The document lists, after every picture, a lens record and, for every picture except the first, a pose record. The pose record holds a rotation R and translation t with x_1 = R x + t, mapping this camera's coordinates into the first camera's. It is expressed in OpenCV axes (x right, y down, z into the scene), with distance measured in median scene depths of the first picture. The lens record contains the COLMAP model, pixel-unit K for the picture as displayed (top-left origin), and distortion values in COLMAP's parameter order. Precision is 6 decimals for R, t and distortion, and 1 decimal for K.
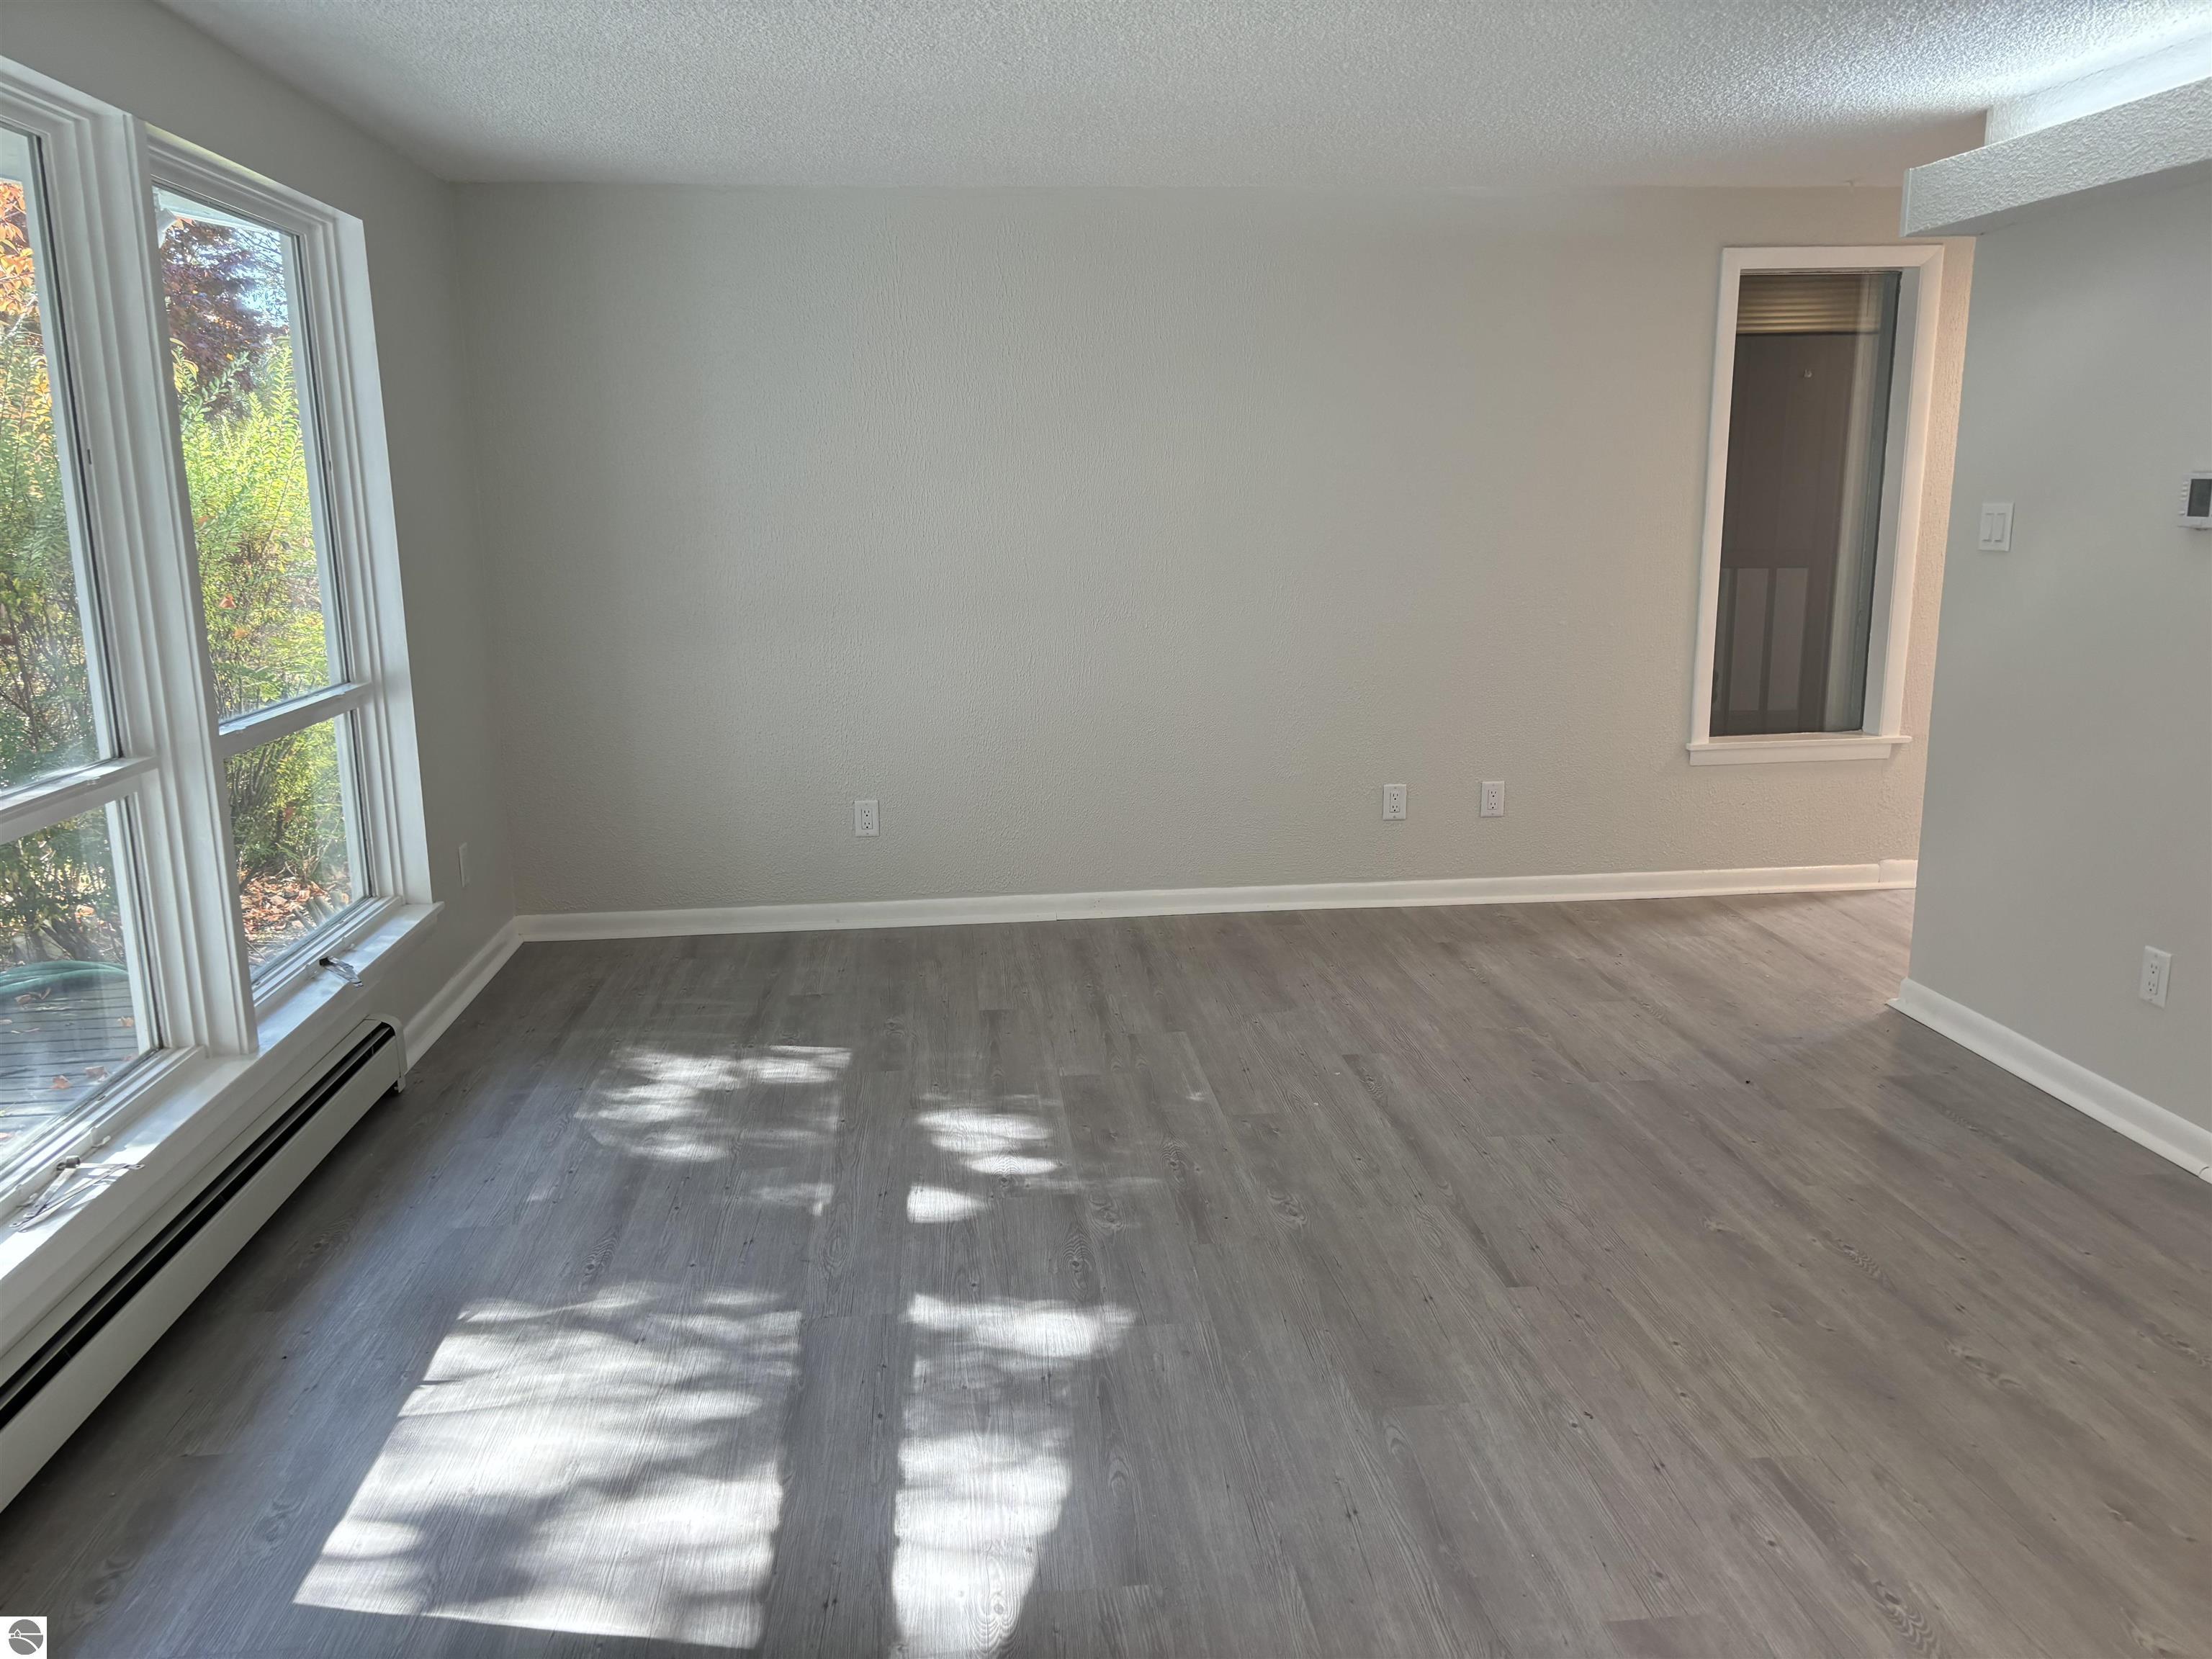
lens RADIAL K [[1683.3, 0, 1106.0], [0, 1683.3, 829.5], [0, 0, 1]] dist [0.078600, -0.094823]
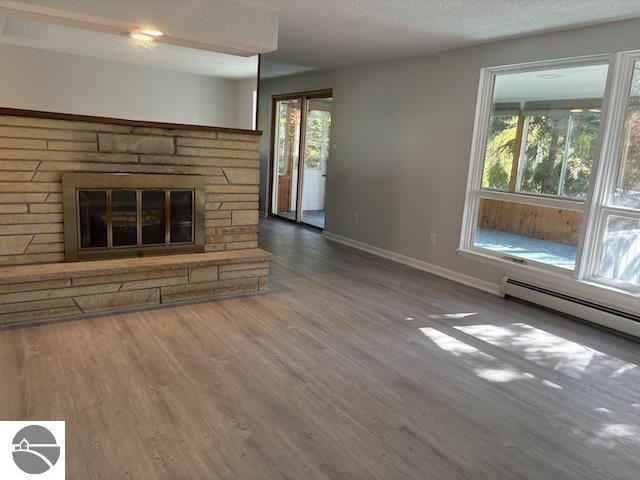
lens RADIAL K [[487.0, 0, 320.0], [0, 487.0, 240.0], [0, 0, 1]] dist [0.078600, -0.094823]
pose [[-0.884578, 0.042800, -0.464424, 0.579711], [-0.145492, 0.920766, 0.361970, -0.209226], [0.443118, 0.387761, -0.808262, 1.212323]]
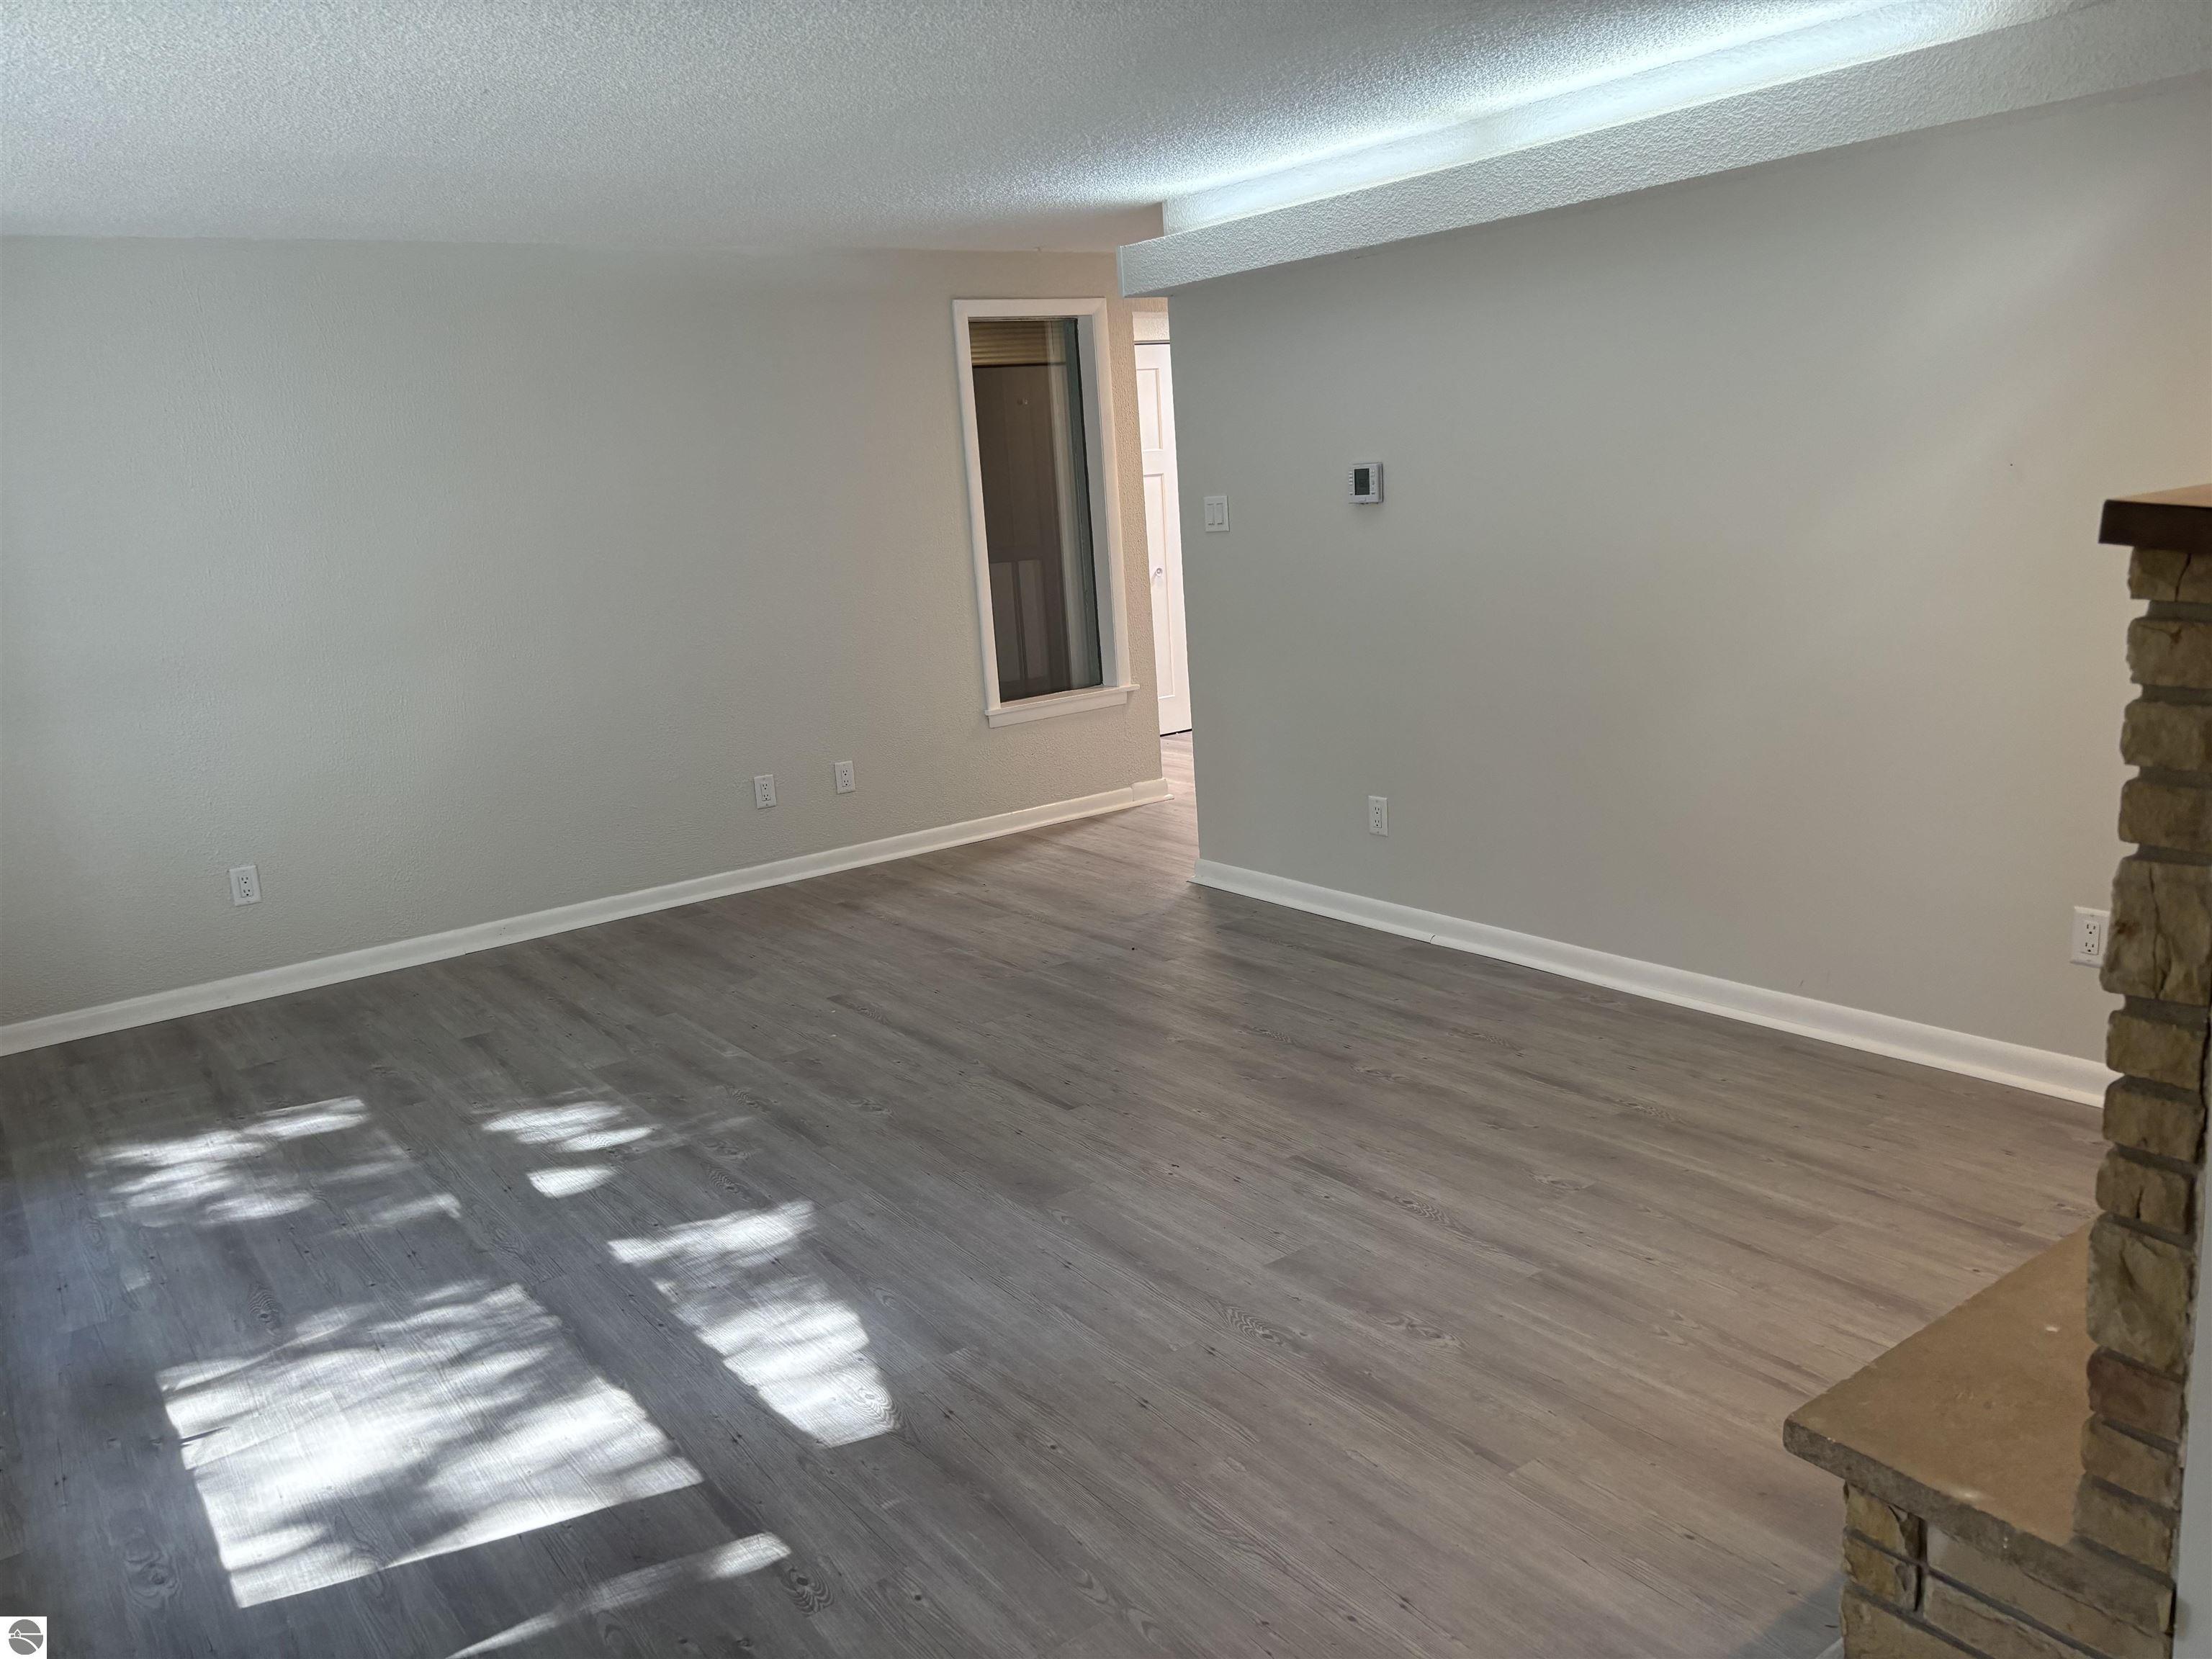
lens RADIAL K [[1659.7, 0, 1098.1], [0, 1659.7, 839.0], [0, 0, 1]] dist [0.073680, -0.070244]
pose [[0.864037, -0.158559, 0.477806, -0.269132], [0.162100, 0.986184, 0.034131, 0.019974], [-0.476617, 0.047962, 0.877802, -0.118619]]
